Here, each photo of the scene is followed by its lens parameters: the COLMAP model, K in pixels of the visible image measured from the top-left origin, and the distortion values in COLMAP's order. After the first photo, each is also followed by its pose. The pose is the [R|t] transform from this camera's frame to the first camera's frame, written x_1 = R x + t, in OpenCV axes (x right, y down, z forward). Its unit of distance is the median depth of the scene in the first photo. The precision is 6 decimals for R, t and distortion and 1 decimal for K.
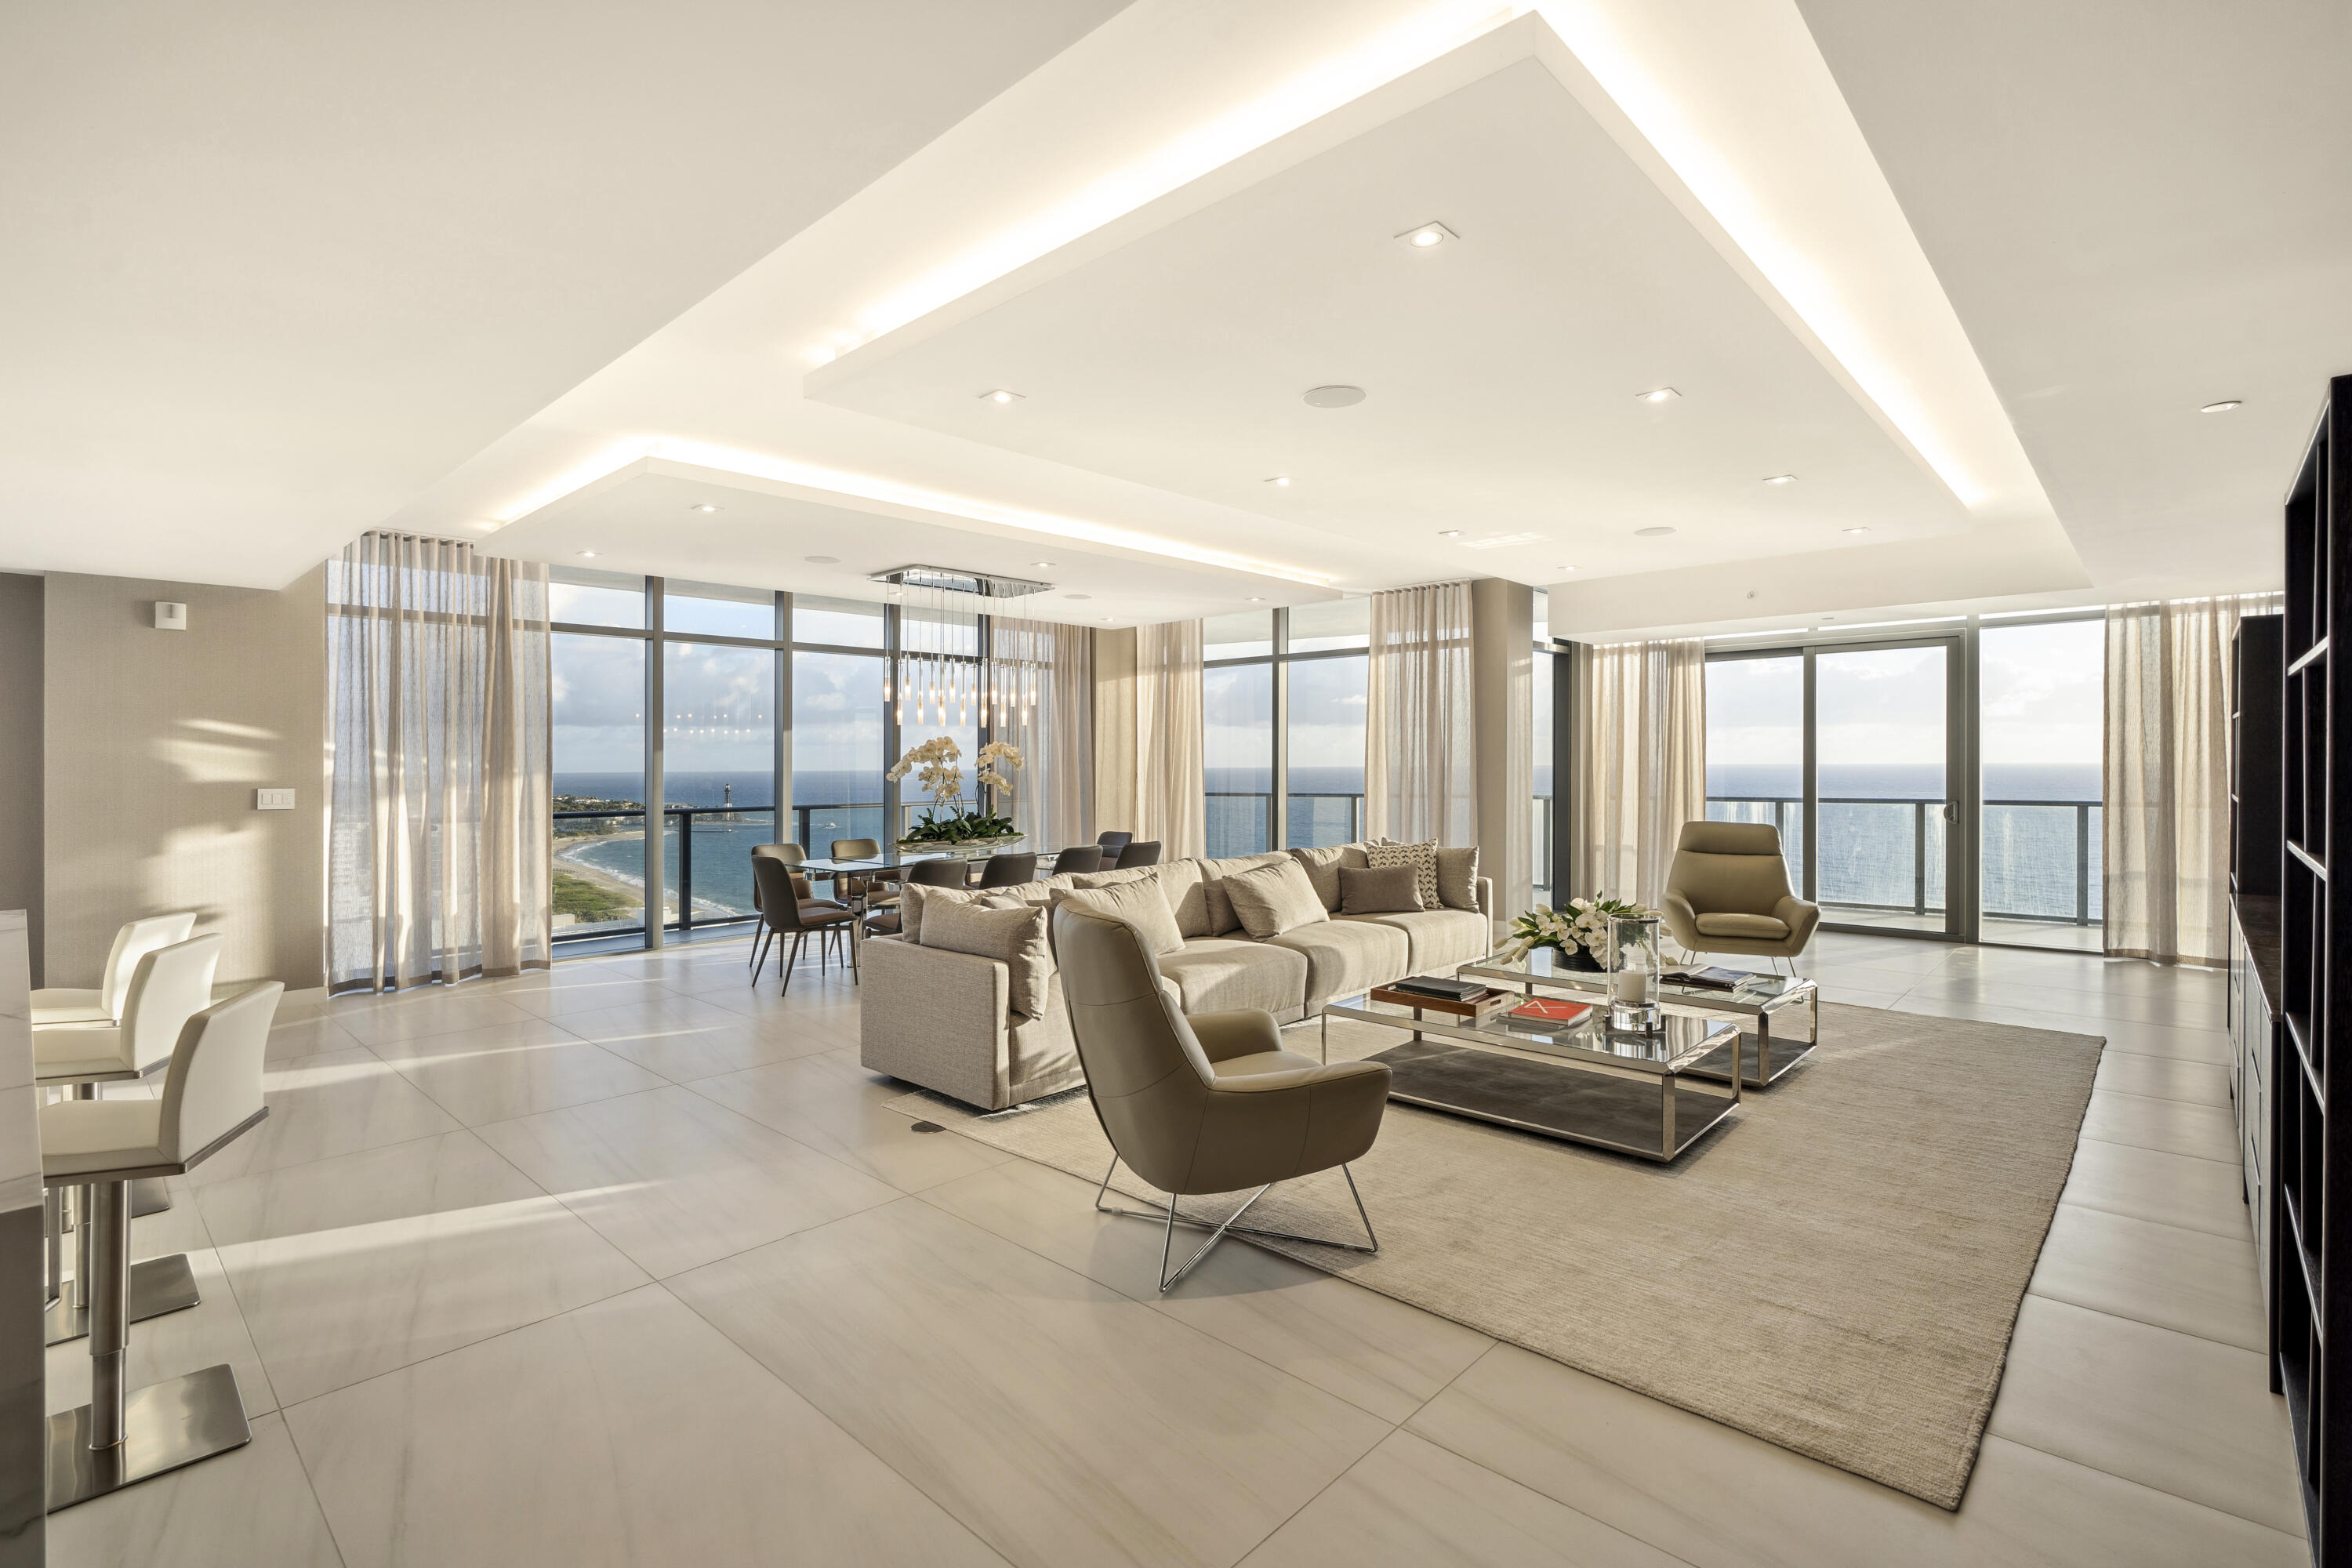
lens RADIAL K [[1076.2, 0, 1153.0], [0, 1076.2, 773.3], [0, 0, 1]] dist [-0.011326, 0.003009]
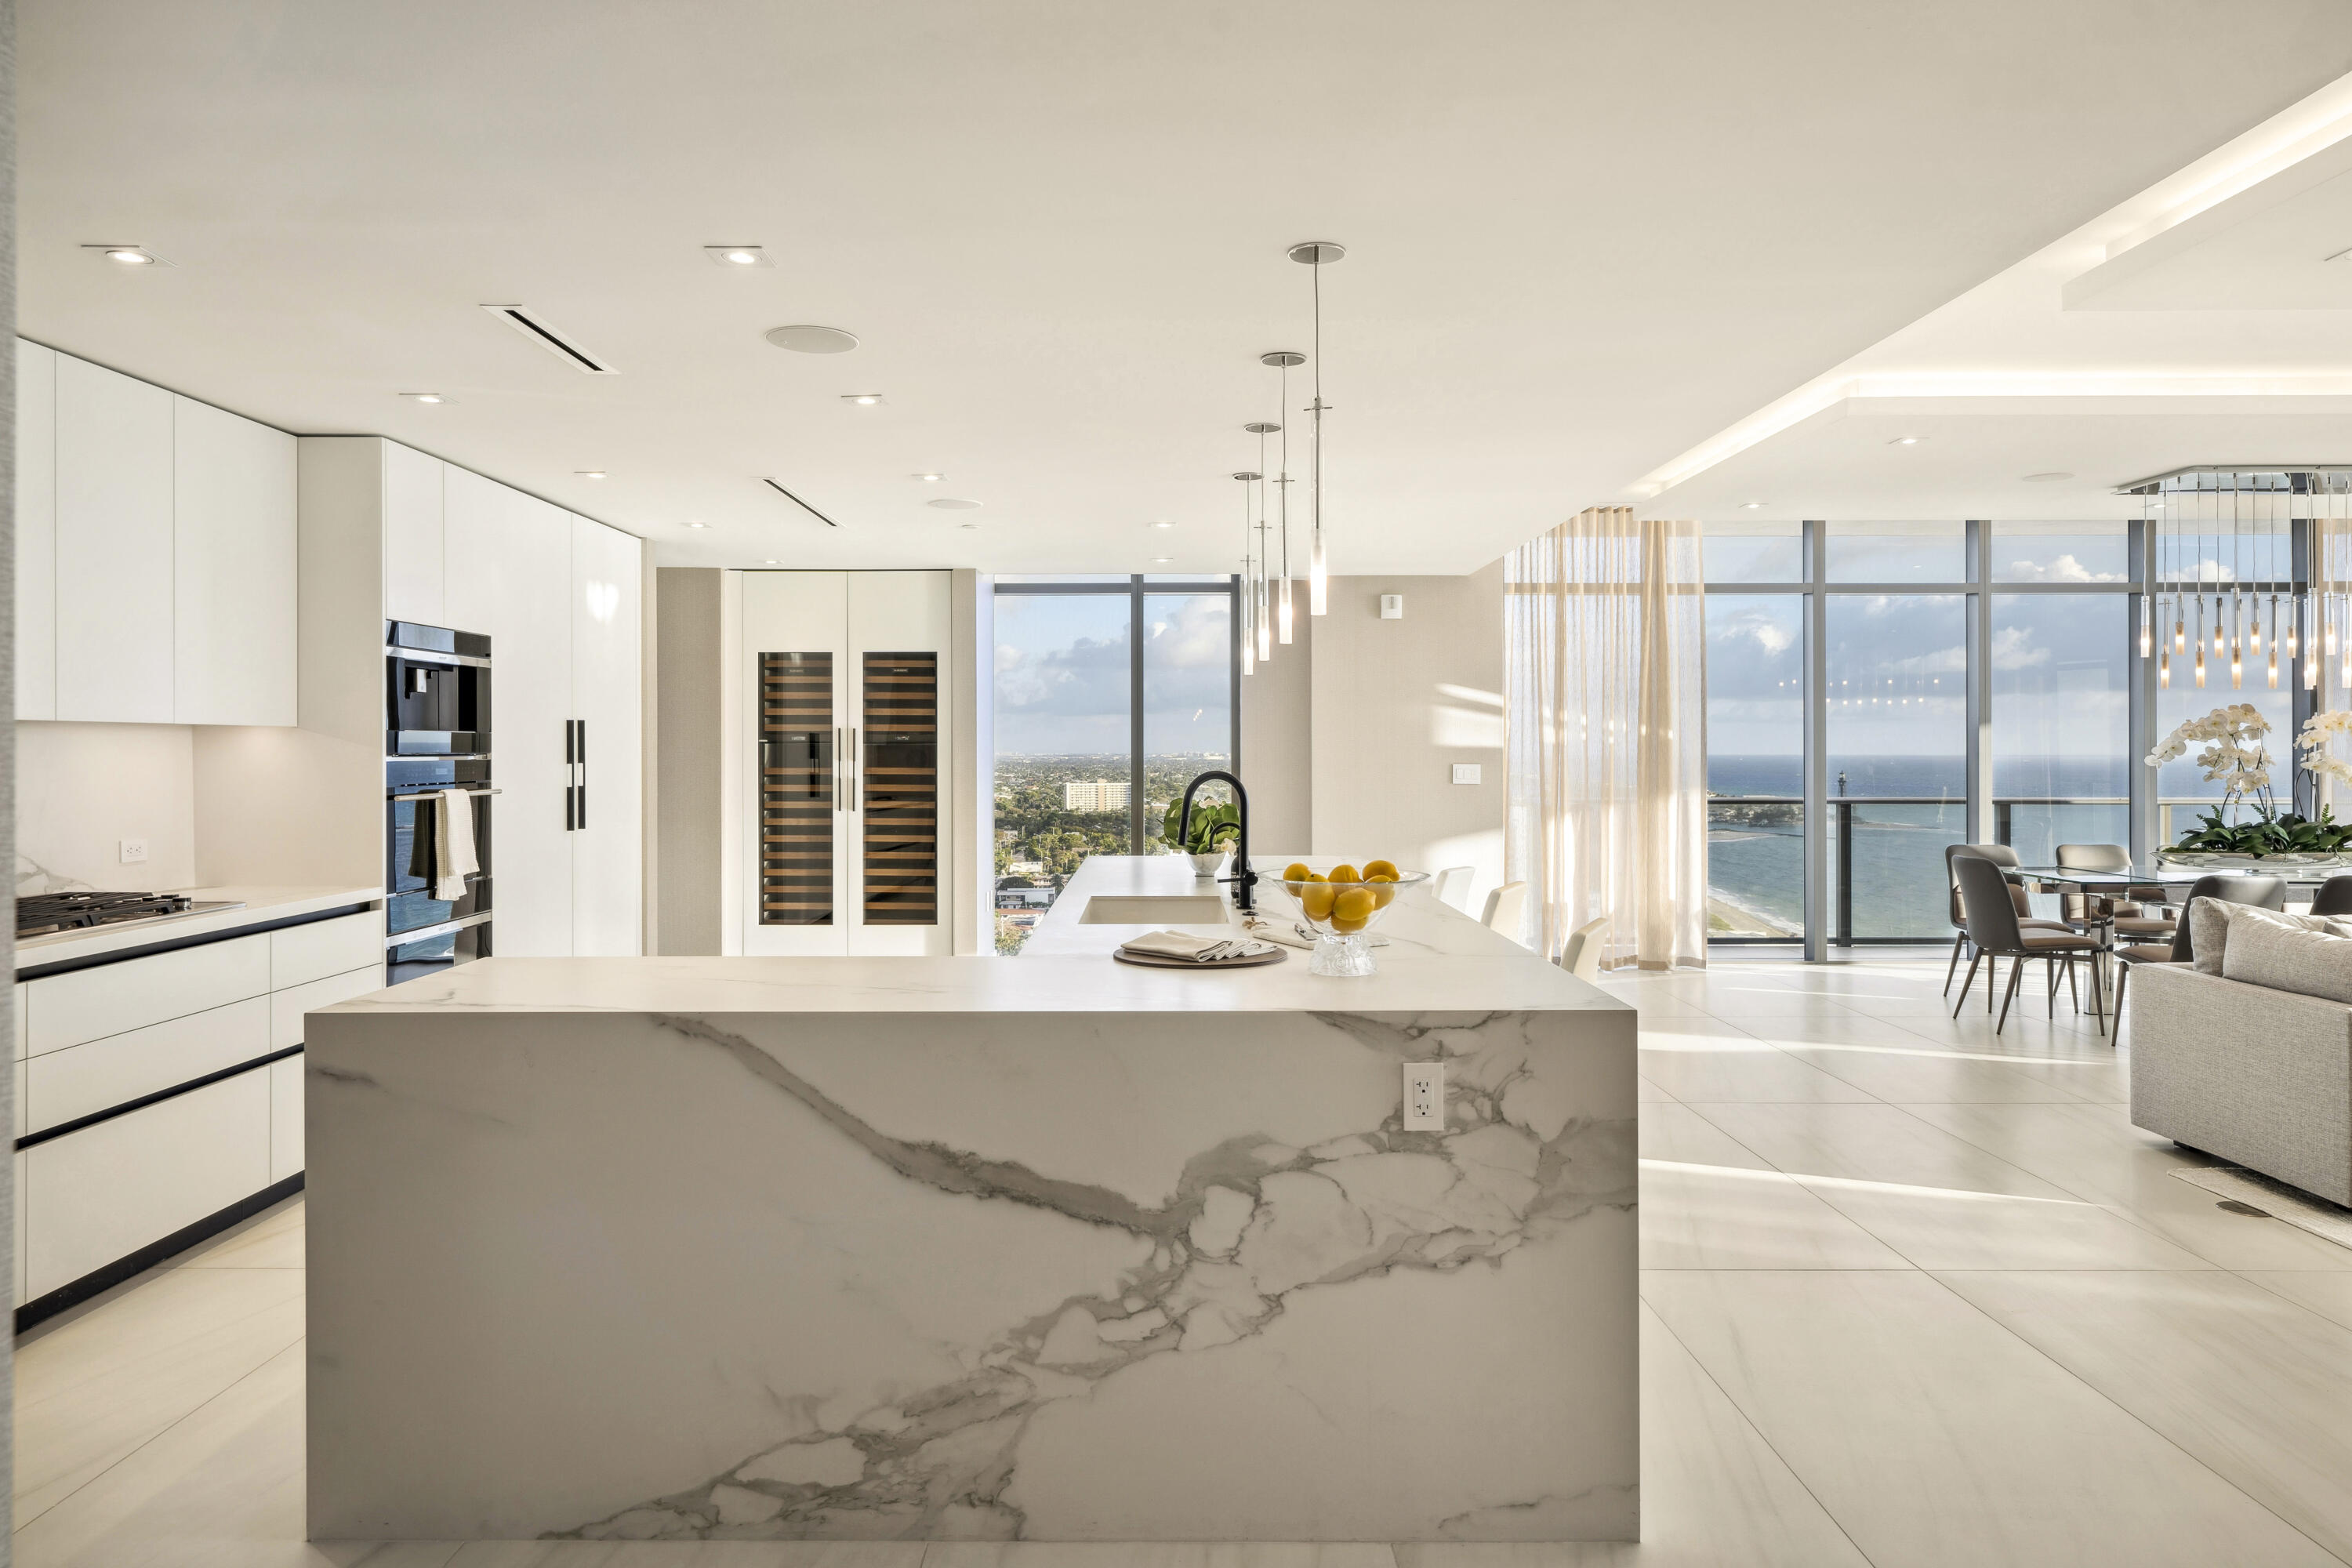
lens RADIAL K [[1438.4, 0, 1192.5], [0, 1438.4, 729.9], [0, 0, 1]] dist [0.000127, 0.002086]
pose [[0.694645, -0.002821, -0.719347, 0.007243], [-0.009869, 0.999861, -0.013451, 0.002202], [0.719285, 0.016442, 0.694520, -0.152414]]
